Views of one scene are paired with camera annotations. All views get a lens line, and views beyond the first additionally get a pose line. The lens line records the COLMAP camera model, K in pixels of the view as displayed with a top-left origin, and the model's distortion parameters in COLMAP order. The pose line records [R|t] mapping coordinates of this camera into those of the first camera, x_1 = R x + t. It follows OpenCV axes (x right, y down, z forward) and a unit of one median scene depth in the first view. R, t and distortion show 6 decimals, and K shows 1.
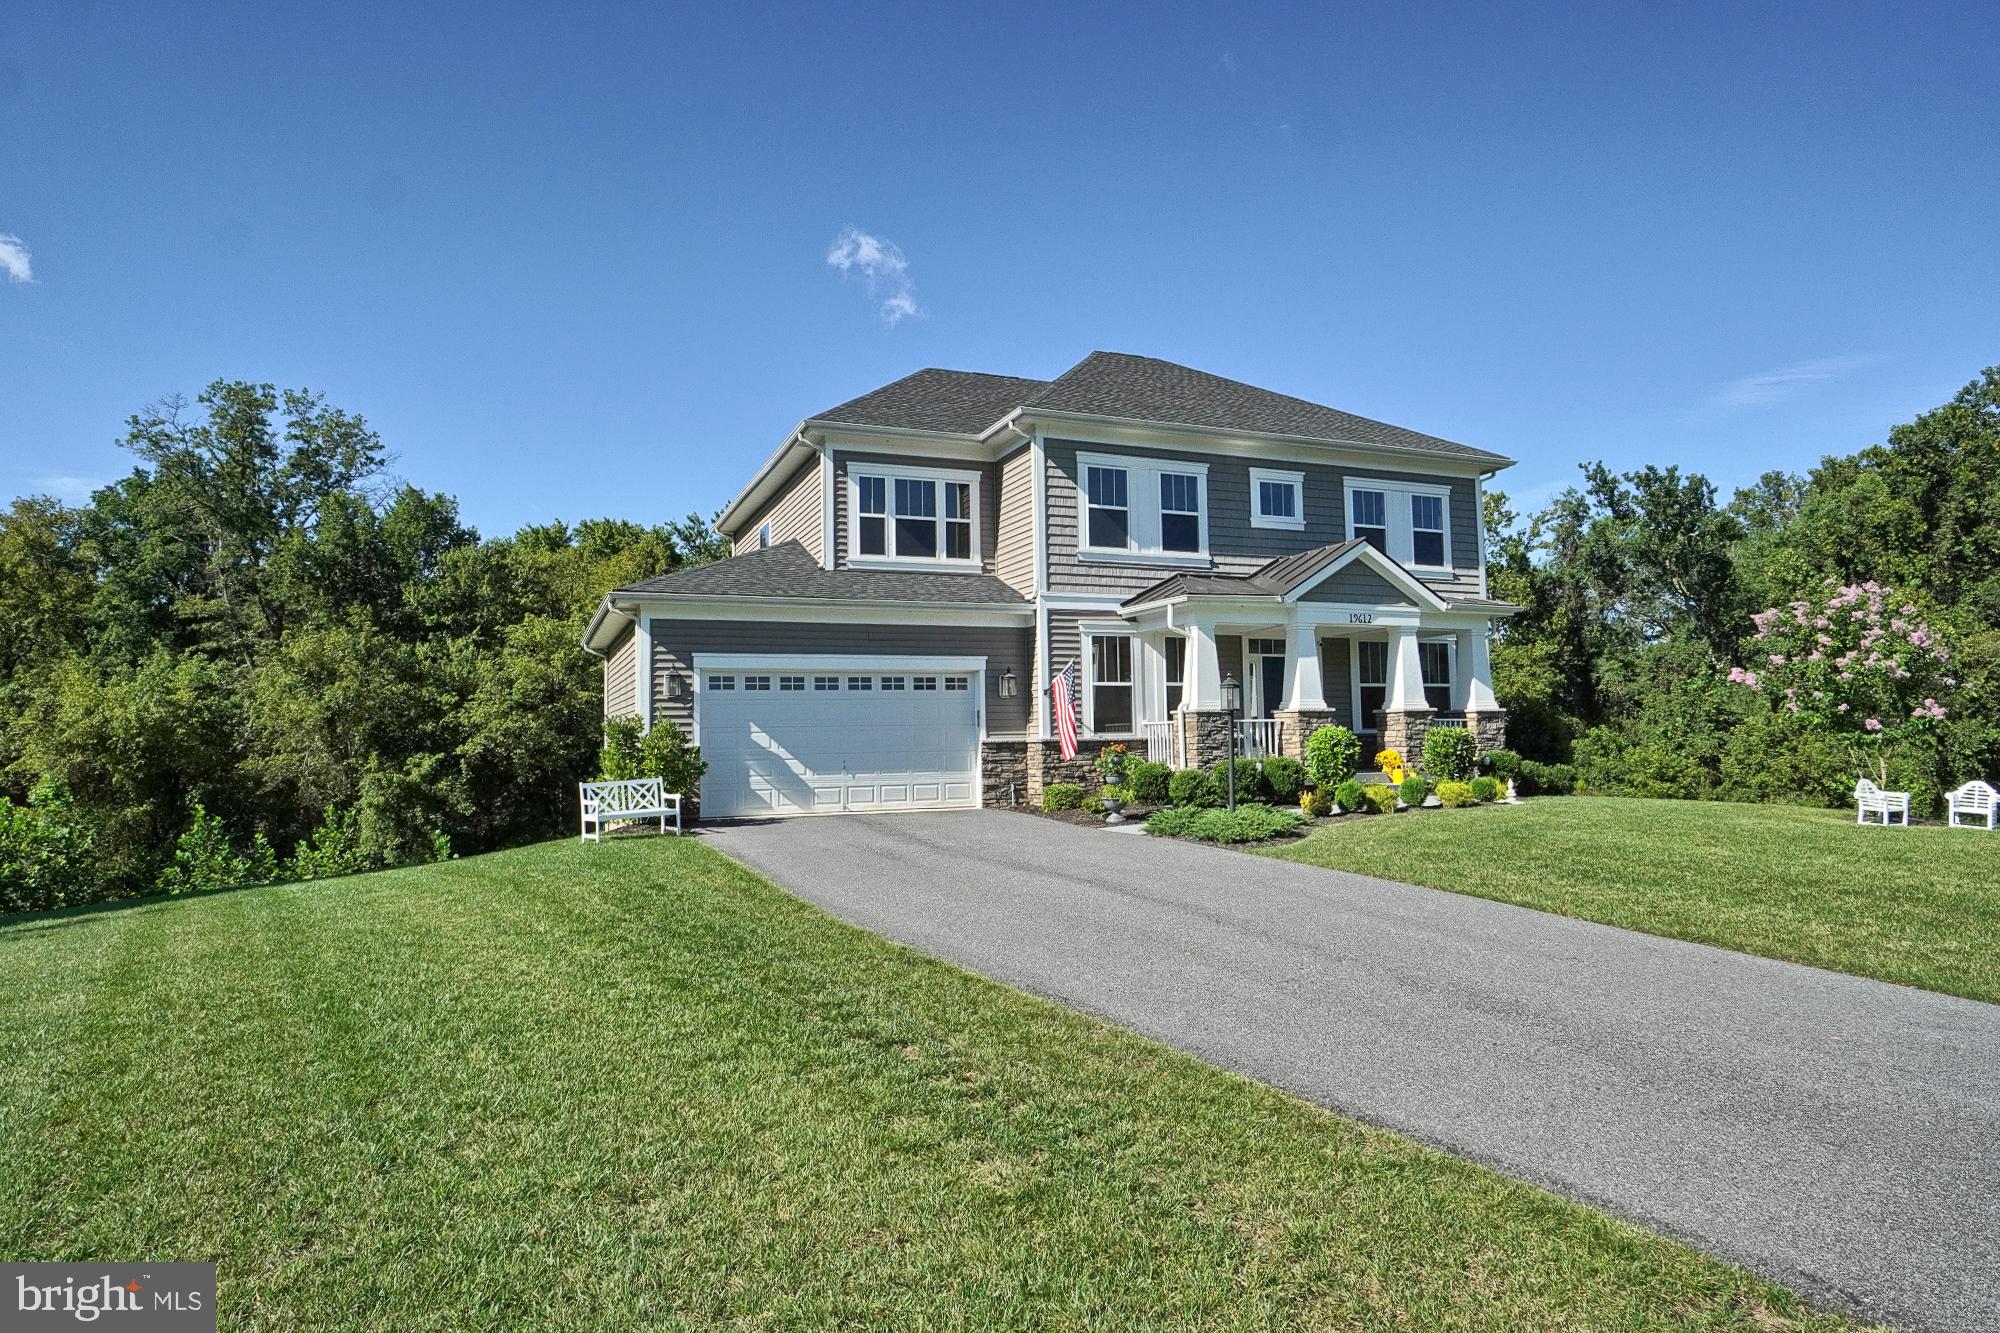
lens RADIAL K [[1166.7, 0, 1001.3], [0, 1166.7, 665.6], [0, 0, 1]] dist [-0.005332, 0.001705]
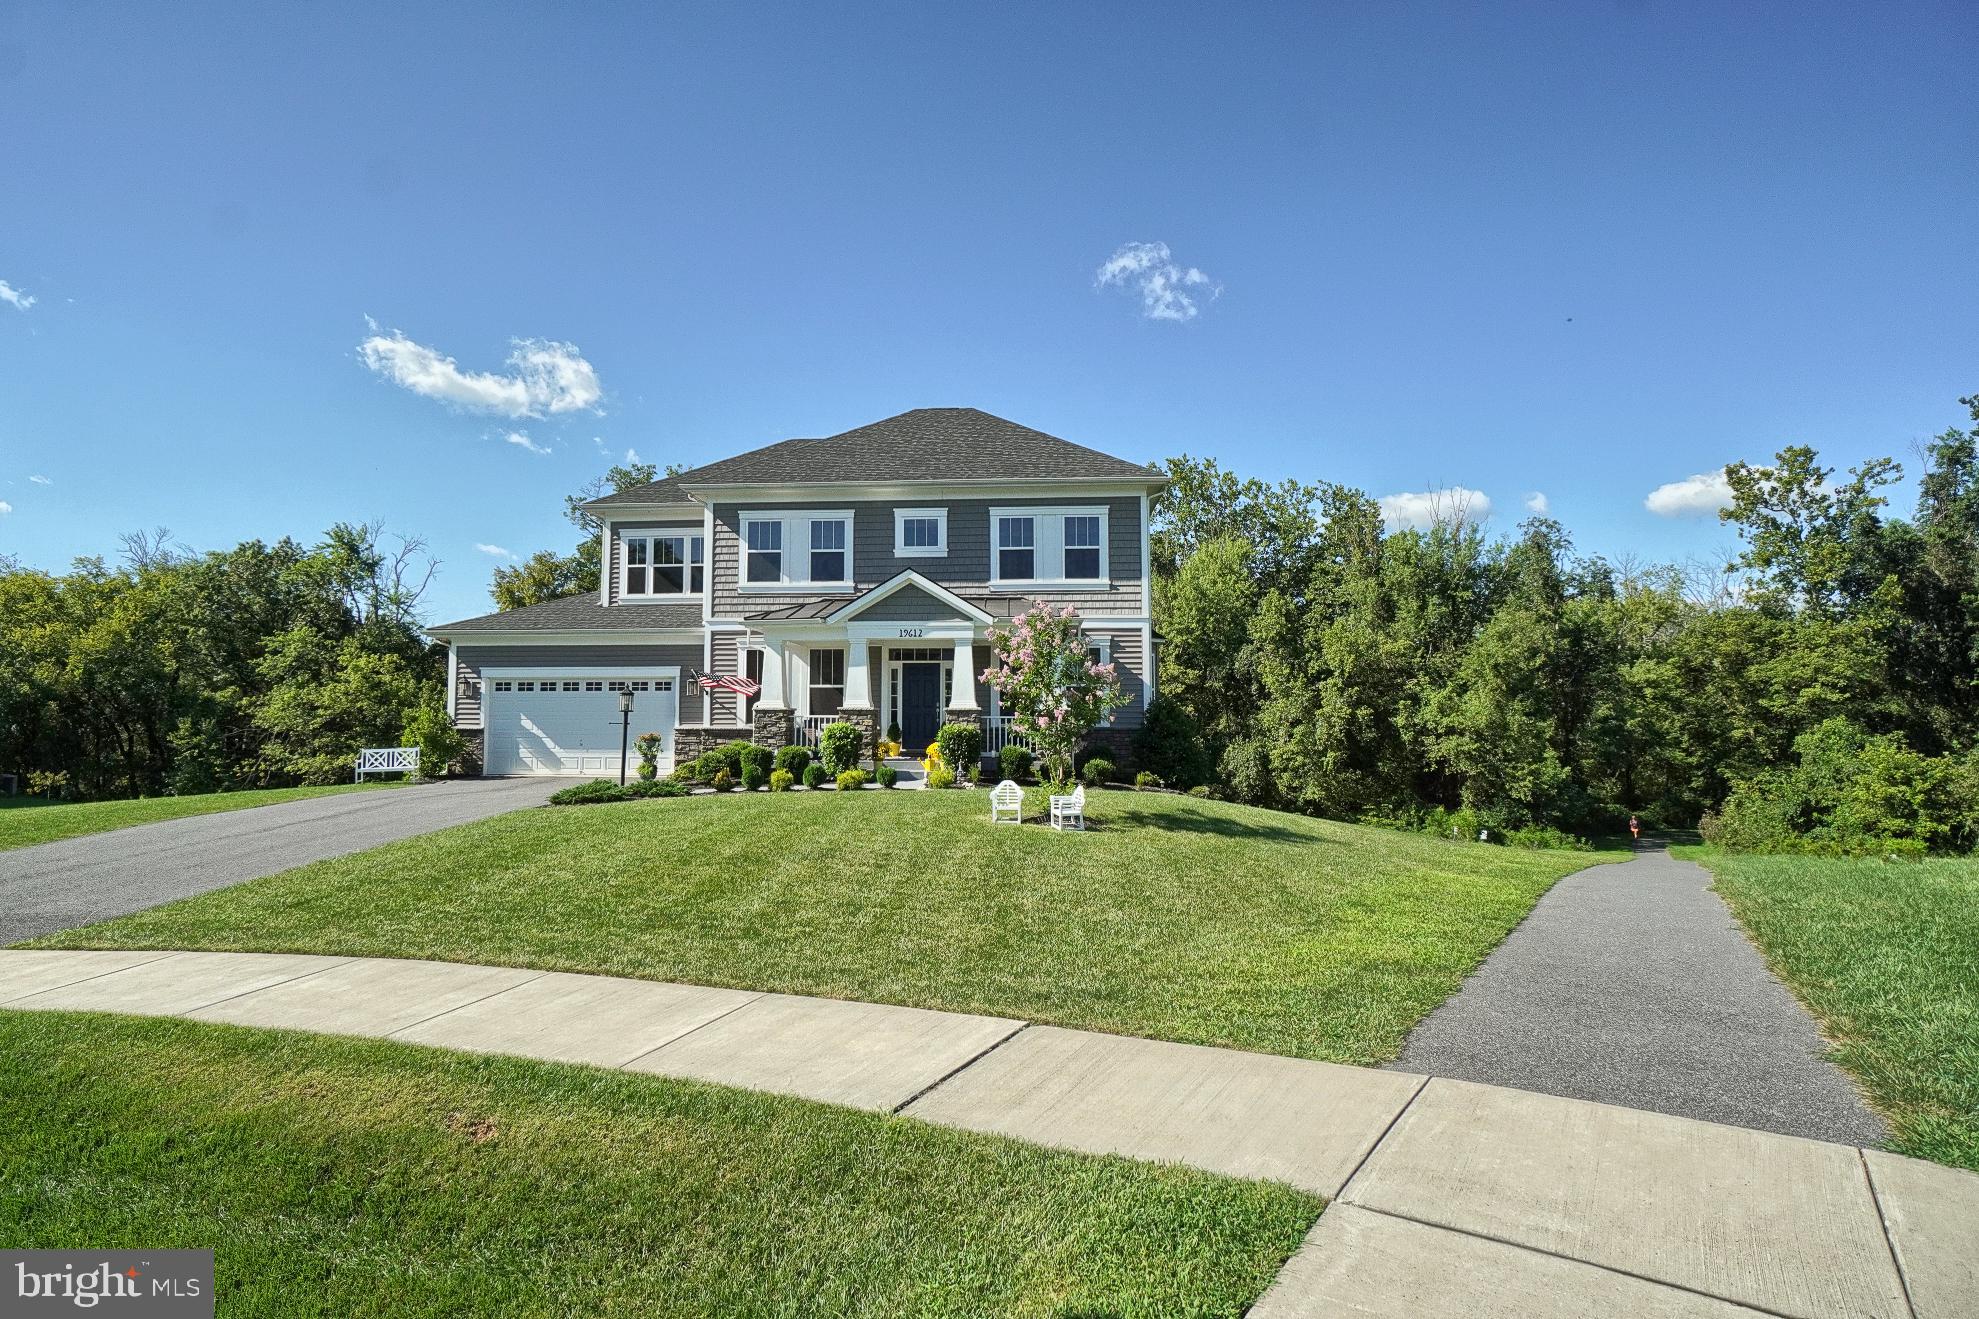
lens RADIAL K [[1058.7, 0, 969.1], [0, 1058.7, 657.4], [0, 0, 1]] dist [-0.016340, 0.007280]
pose [[0.891268, -0.010396, -0.453357, 0.826270], [0.015472, 0.999852, 0.007488, -0.021663], [0.453213, -0.013688, 0.891297, 0.042539]]
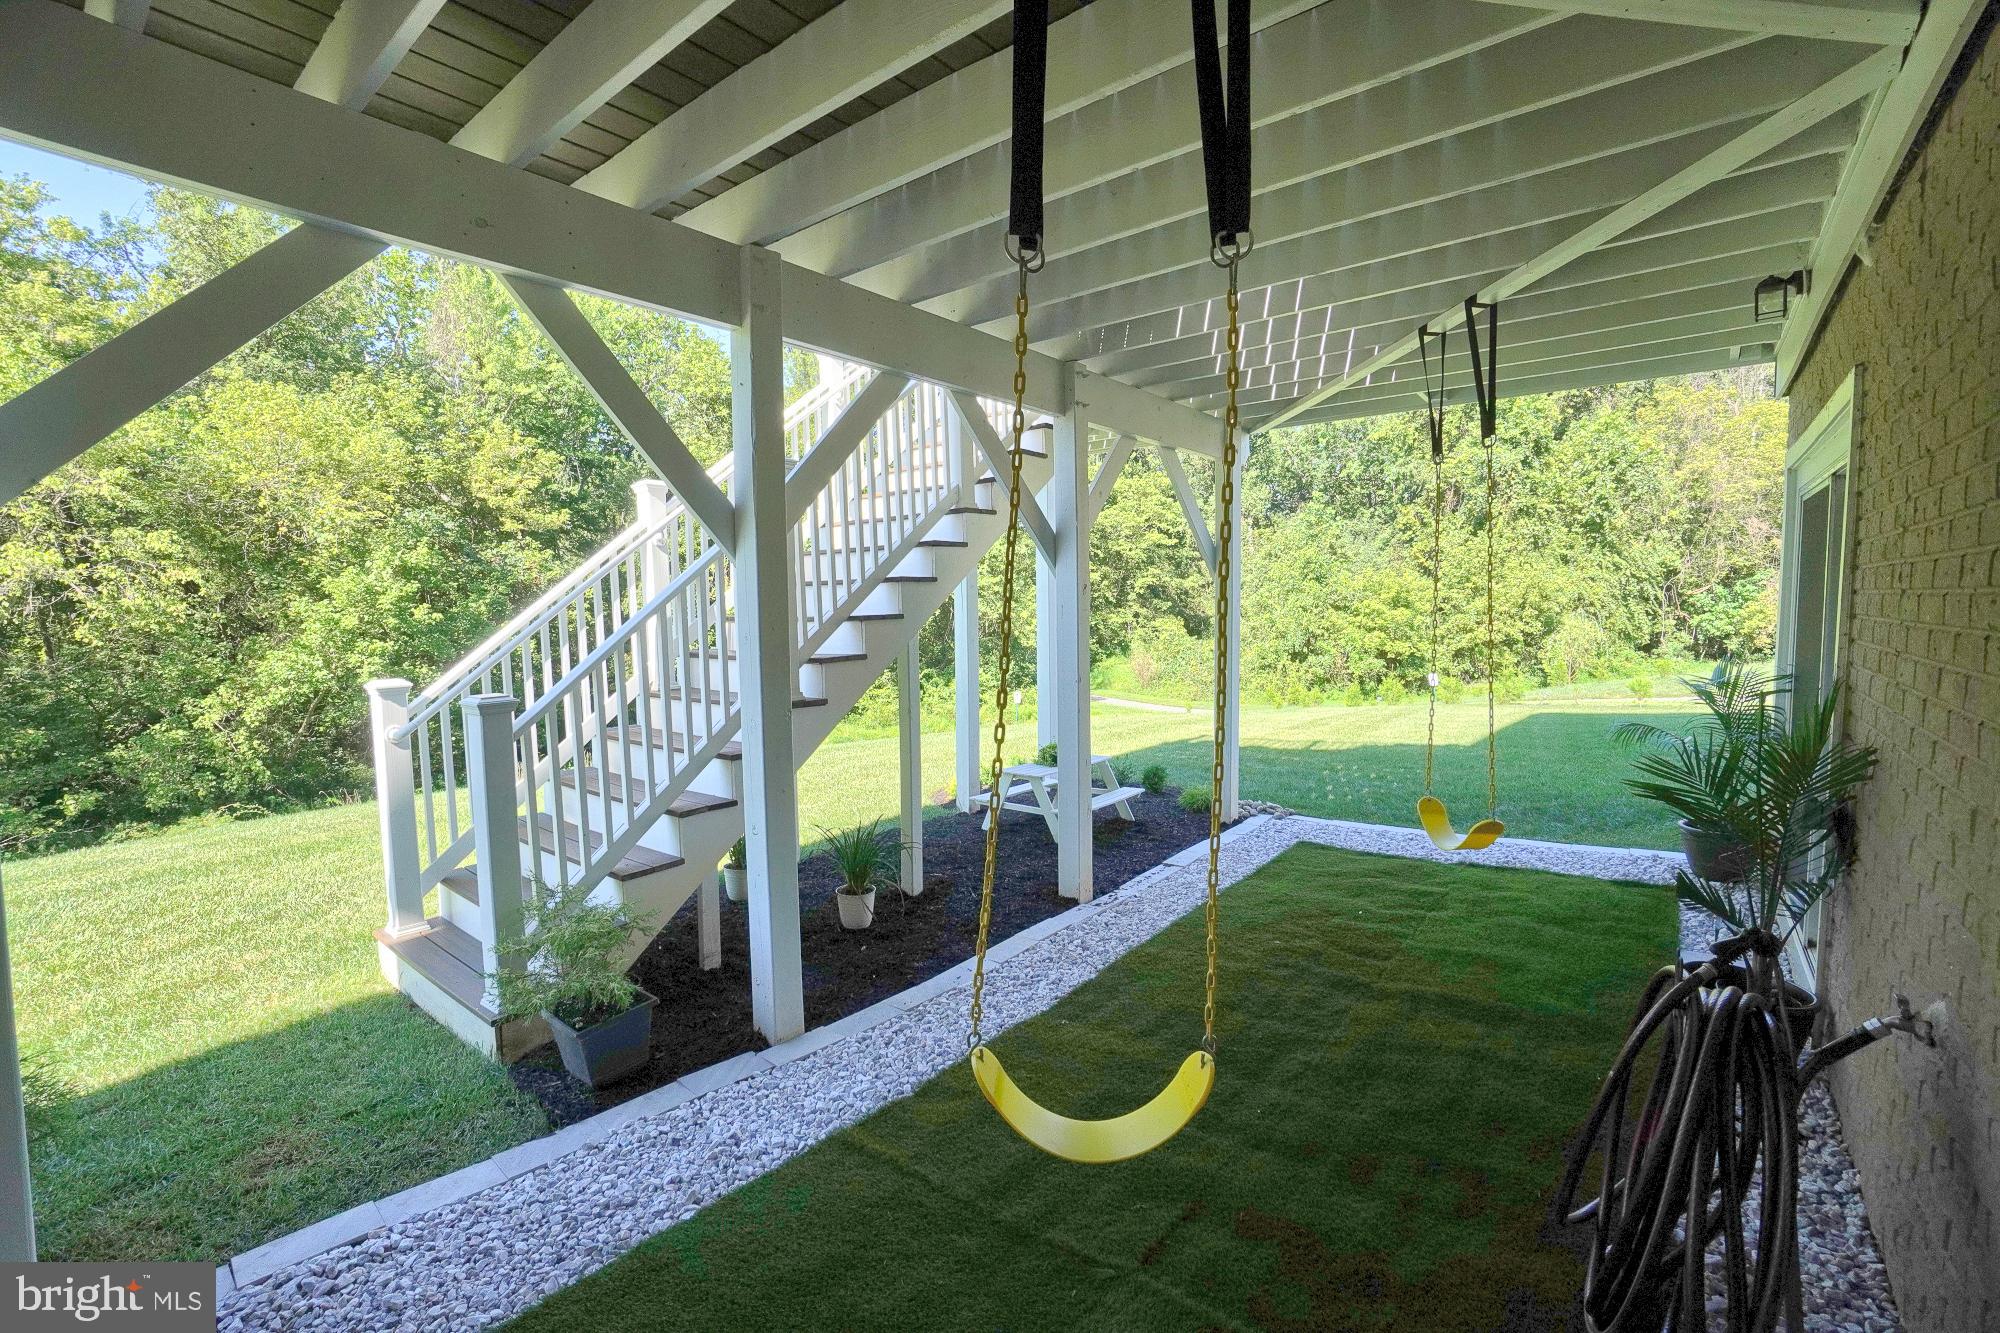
lens RADIAL K [[882.8, 0, 975.6], [0, 882.8, 661.3], [0, 0, 1]] dist [-0.051001, 0.016293]
pose [[0.890882, -0.023647, 0.453618, -0.007367], [-0.031867, 0.992930, 0.114346, 0.199056], [-0.453115, -0.116324, 0.883830, 1.477092]]
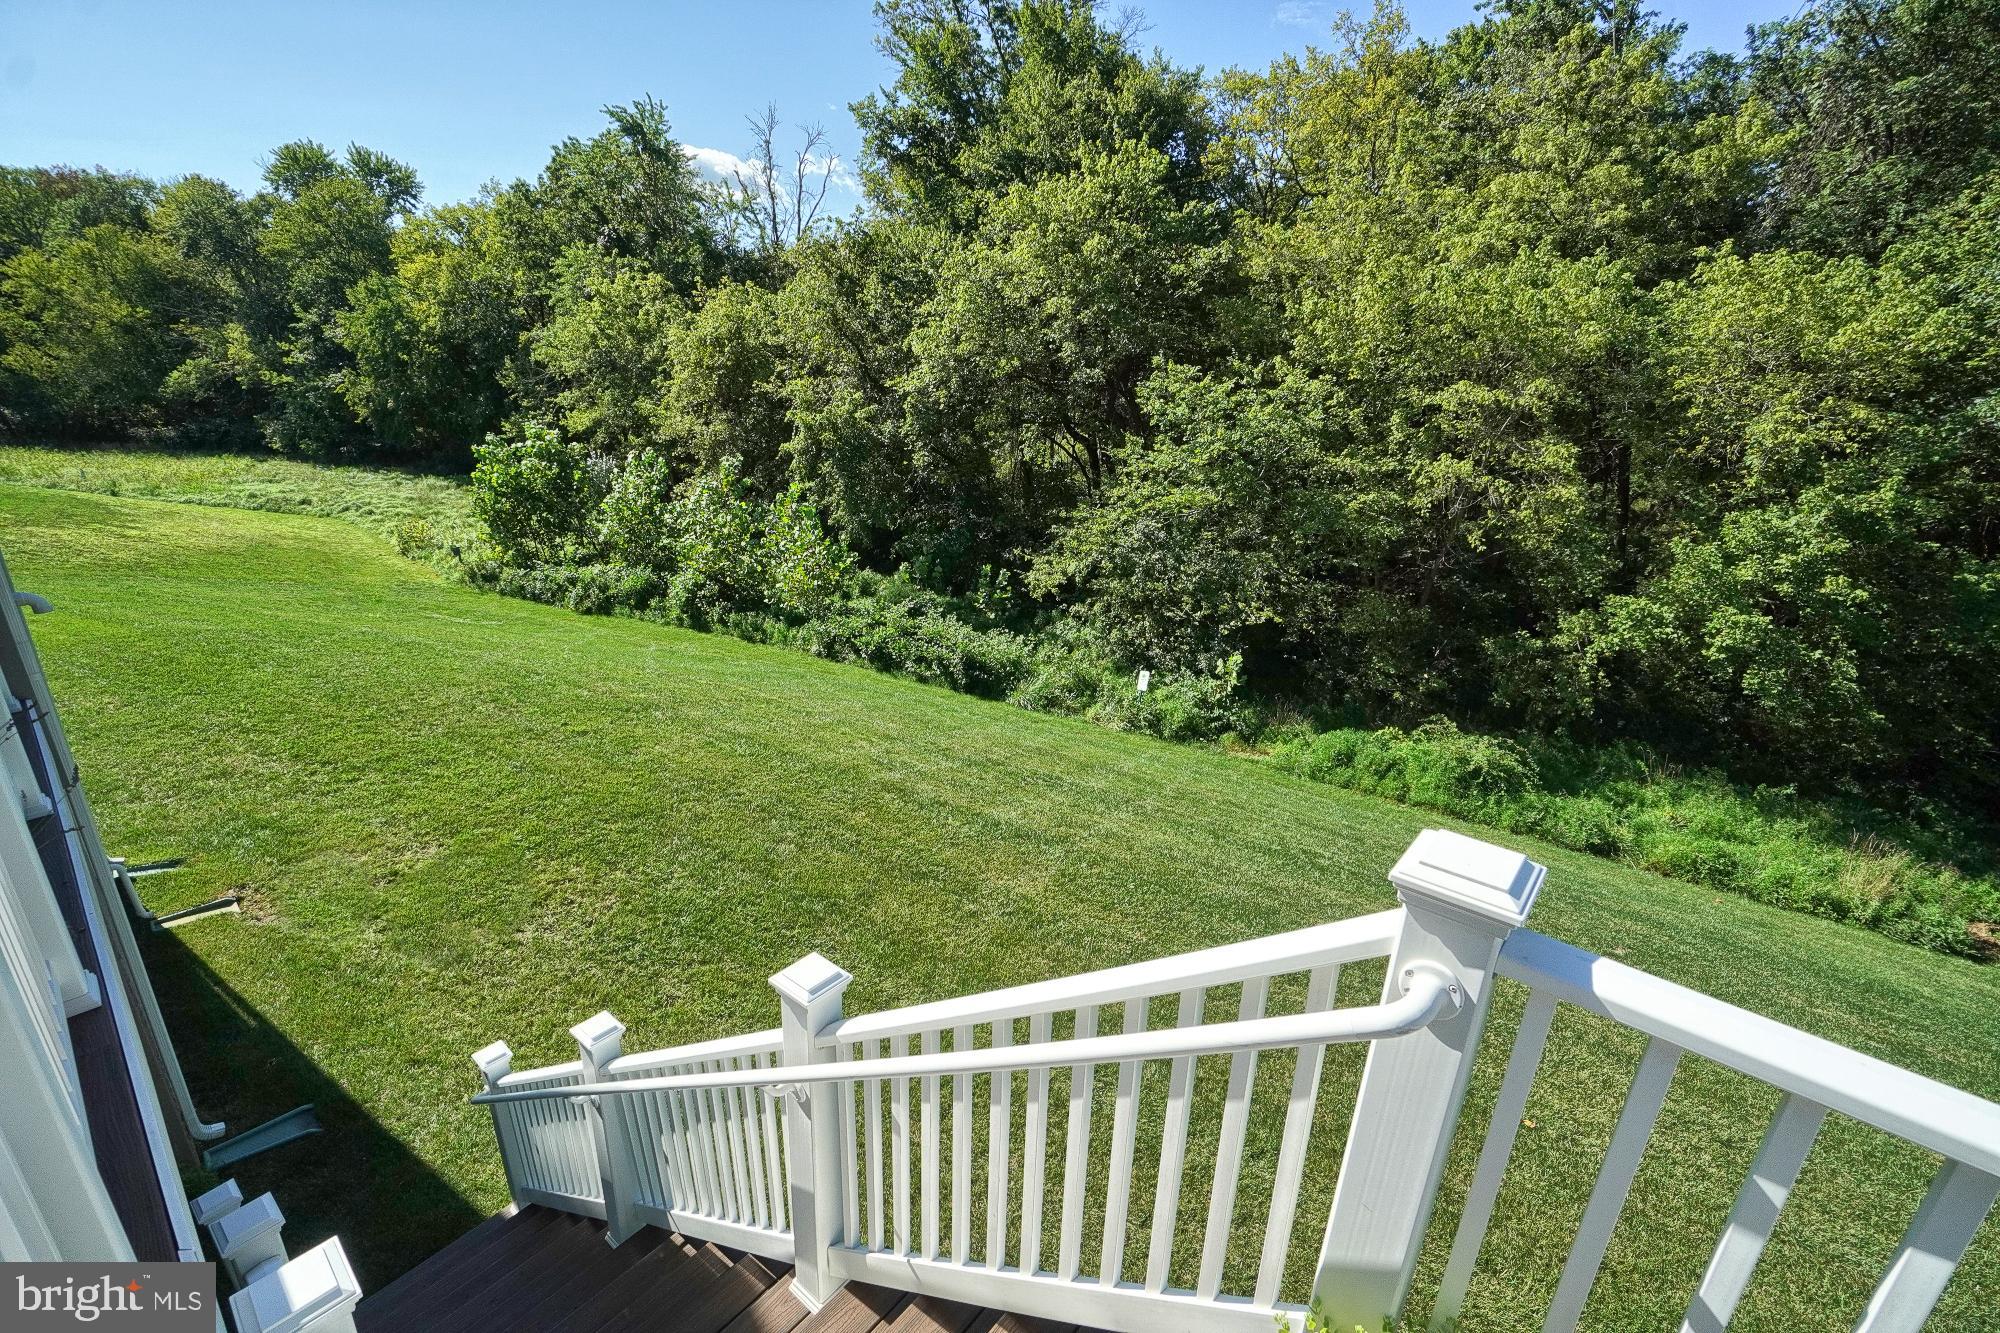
lens RADIAL K [[882.8, 0, 990.4], [0, 882.8, 655.8], [0, 0, 1]] dist [-0.051001, 0.016293]
pose [[0.434355, 0.324984, -0.840072, 0.167097], [0.019646, 0.929005, 0.369545, 0.071228], [0.900527, -0.177018, 0.397133, 1.729816]]
